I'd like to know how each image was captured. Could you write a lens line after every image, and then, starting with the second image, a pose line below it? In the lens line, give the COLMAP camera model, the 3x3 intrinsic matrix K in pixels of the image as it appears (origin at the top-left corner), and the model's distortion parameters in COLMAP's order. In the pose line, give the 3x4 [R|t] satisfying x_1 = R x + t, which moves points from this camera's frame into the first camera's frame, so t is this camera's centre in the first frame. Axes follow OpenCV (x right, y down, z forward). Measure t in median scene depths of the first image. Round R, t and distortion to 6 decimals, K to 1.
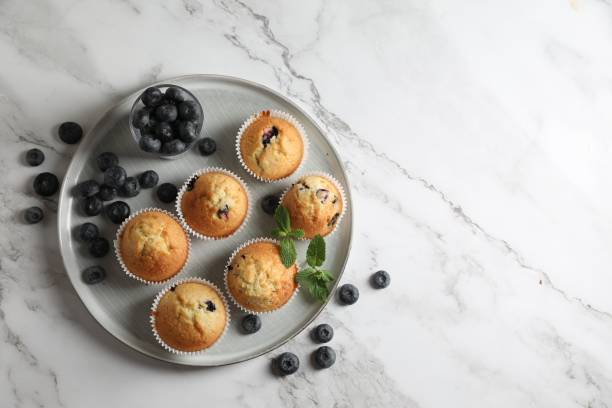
lens RADIAL K [[1075.4, 0, 305.0], [0, 1075.4, 204.5], [0, 0, 1]] dist [0.108962, 0.000000]
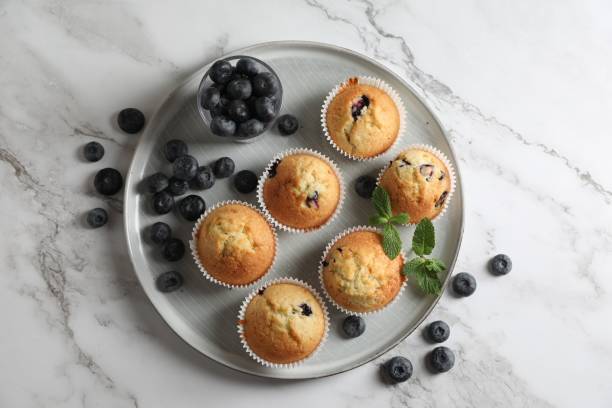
lens RADIAL K [[1075.4, 0, 305.5], [0, 1075.4, 205.1], [0, 0, 1]] dist [0.108962, 0.000000]
pose [[0.995624, -0.069655, -0.062305, -0.027562], [0.071215, 0.997192, 0.023182, -0.008525], [0.060516, -0.027518, 0.997788, 0.138745]]
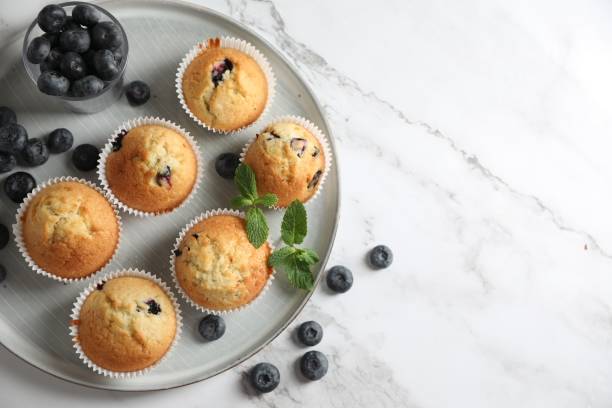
lens RADIAL K [[946.4, 0, 305.8], [0, 946.4, 203.5], [0, 0, 1]] dist [0.046583, 0.000000]
pose [[0.996320, -0.059900, 0.061311, -0.020270], [0.060542, 0.998128, -0.008660, 0.035460], [-0.060678, 0.012340, 0.998081, 0.346513]]
